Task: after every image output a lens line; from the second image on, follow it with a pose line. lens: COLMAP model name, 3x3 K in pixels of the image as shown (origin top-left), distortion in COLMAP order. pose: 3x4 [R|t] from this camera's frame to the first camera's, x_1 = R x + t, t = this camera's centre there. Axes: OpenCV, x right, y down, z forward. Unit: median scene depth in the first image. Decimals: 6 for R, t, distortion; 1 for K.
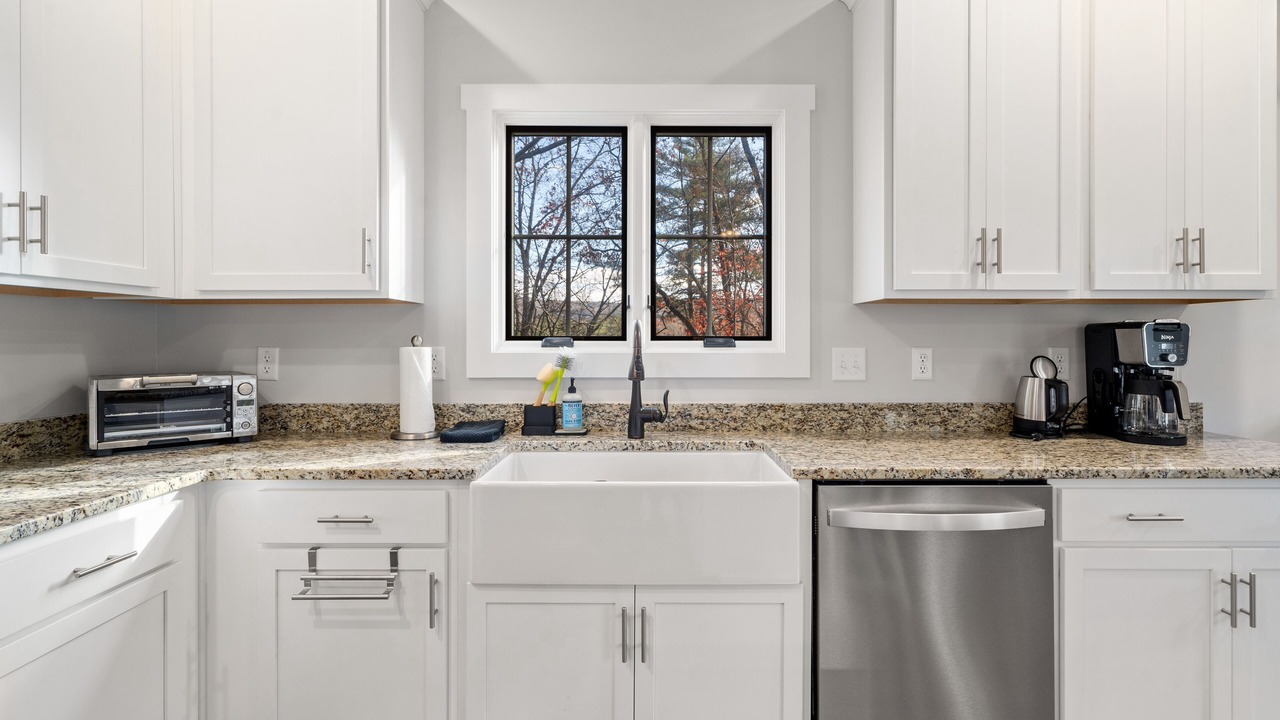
lens RADIAL K [[618.1, 0, 645.9], [0, 618.1, 336.6], [0, 0, 1]] dist [0.004674, 0.000885]
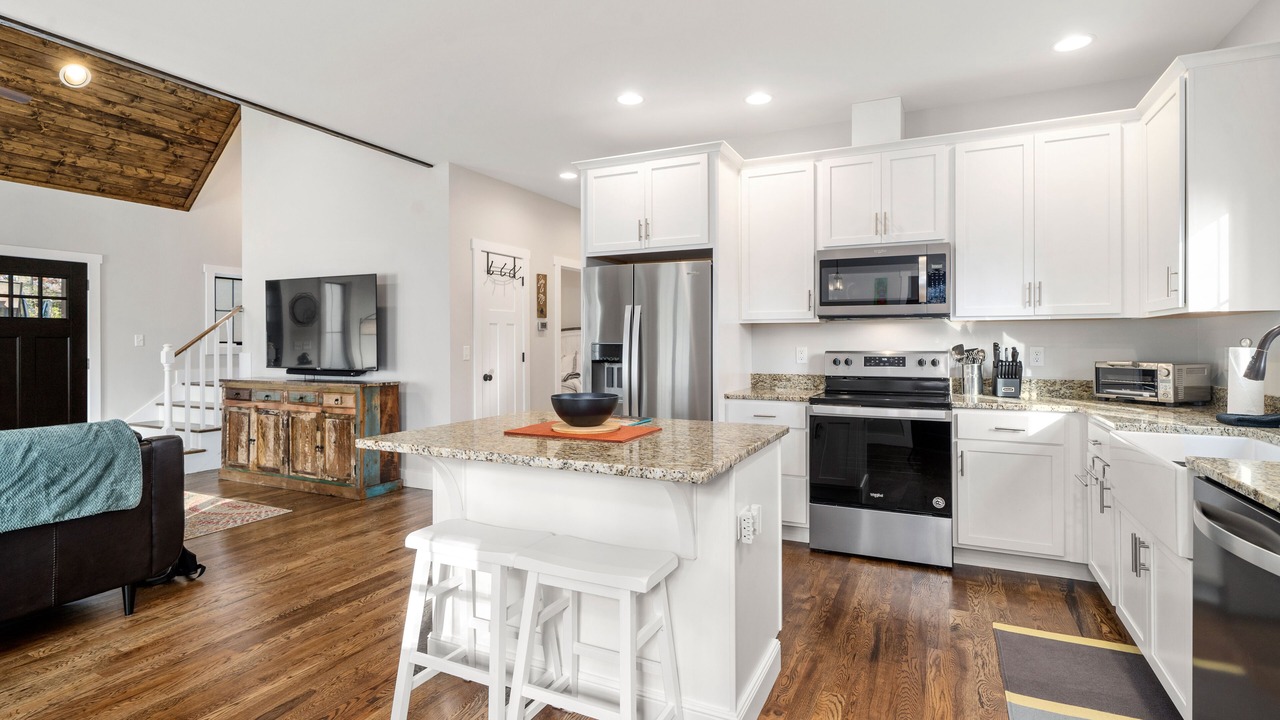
lens RADIAL K [[618.1, 0, 641.8], [0, 618.1, 339.5], [0, 0, 1]] dist [0.004674, 0.000885]
pose [[-0.430480, -0.001669, -0.902599, 1.288476], [0.007521, 0.999957, -0.005436, -0.001845], [0.902569, -0.009129, -0.430449, 0.447216]]
